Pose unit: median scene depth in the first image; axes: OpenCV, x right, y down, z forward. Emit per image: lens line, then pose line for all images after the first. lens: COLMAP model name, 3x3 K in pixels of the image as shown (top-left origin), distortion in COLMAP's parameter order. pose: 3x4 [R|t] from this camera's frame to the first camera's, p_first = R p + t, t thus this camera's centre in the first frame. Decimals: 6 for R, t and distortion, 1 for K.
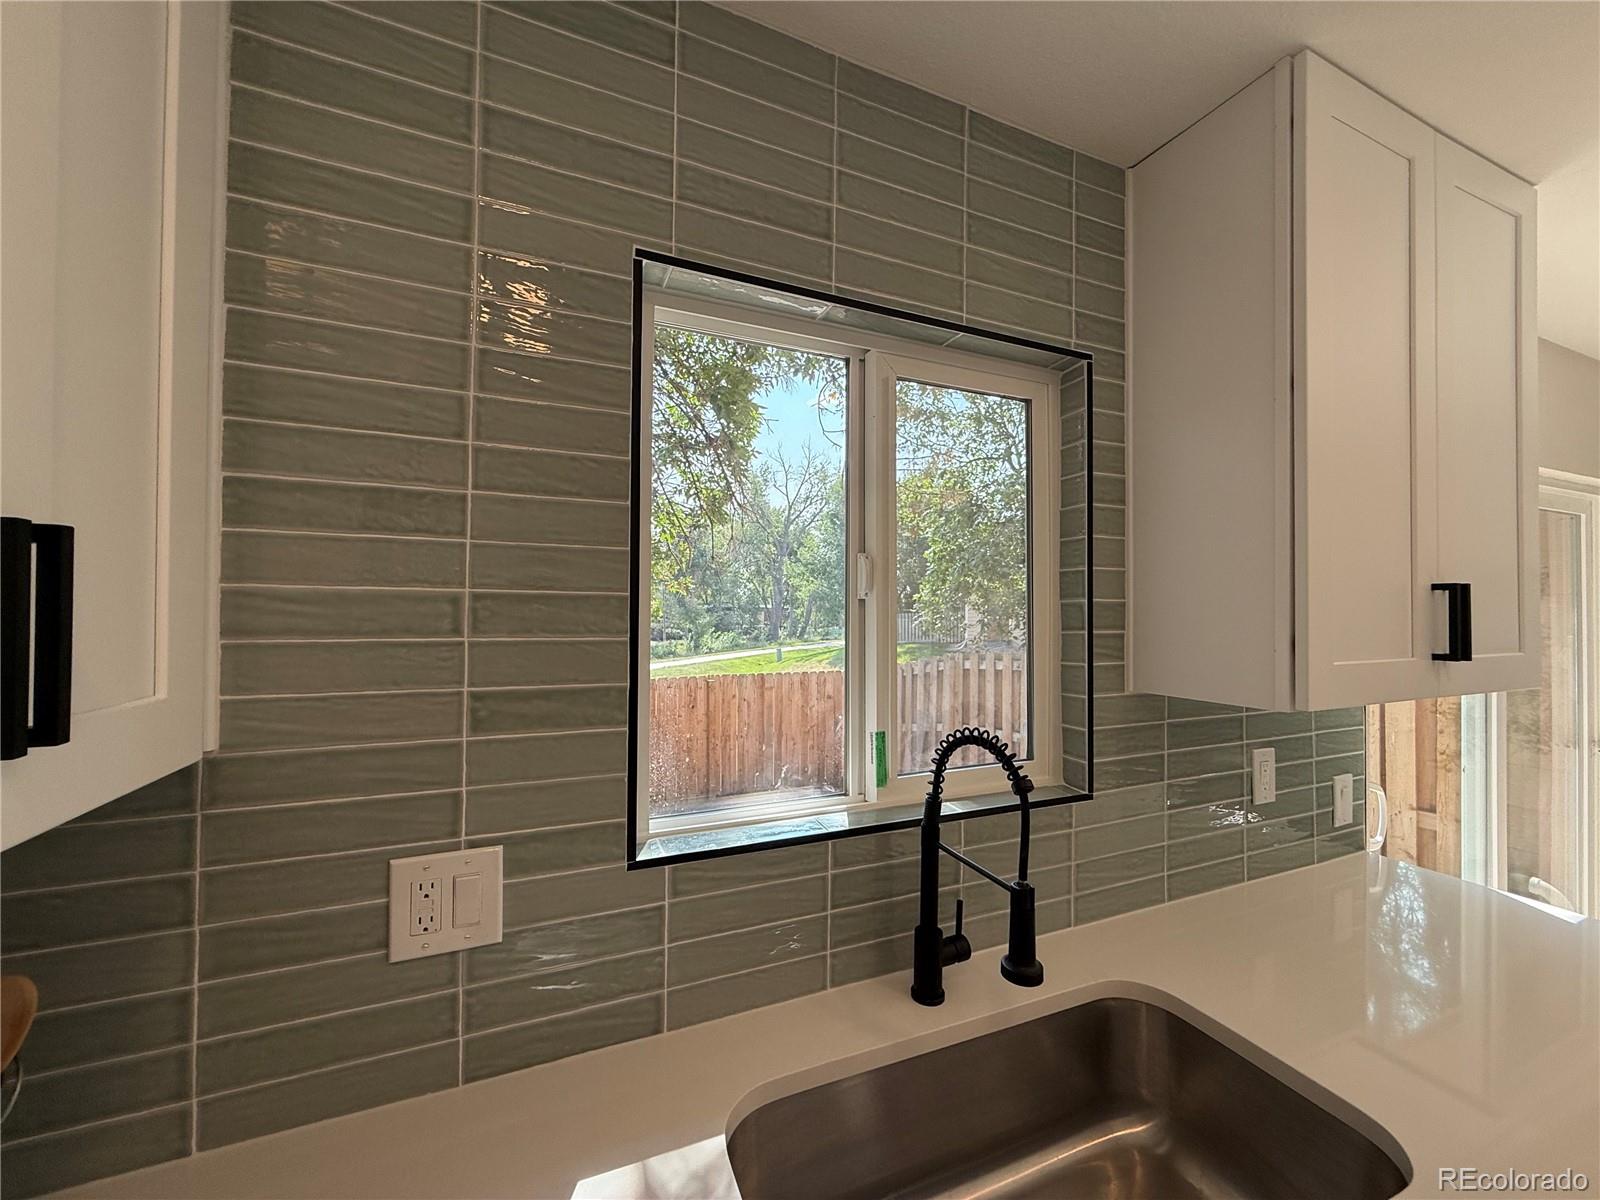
lens RADIAL K [[635.9, 0, 801.4], [0, 635.9, 598.9], [0, 0, 1]] dist [-0.002000, 0.000692]
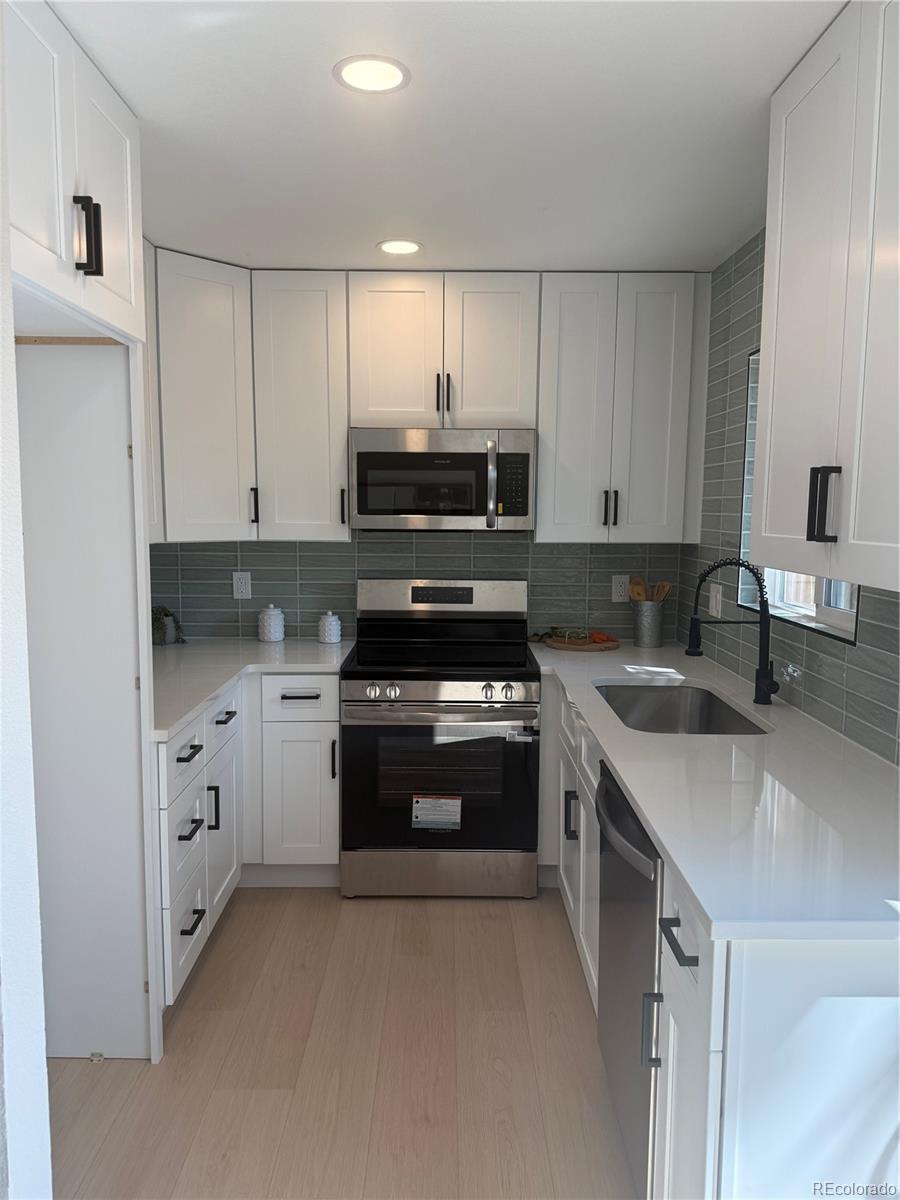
lens RADIAL K [[857.9, 0, 450.0], [0, 857.9, 603.0], [0, 0, 1]] dist [0.088118, -0.010076]
pose [[-0.396571, 0.087064, -0.913866, 3.329639], [-0.001378, 0.995435, 0.095433, 0.083250], [0.918003, 0.039105, -0.394640, 1.305589]]
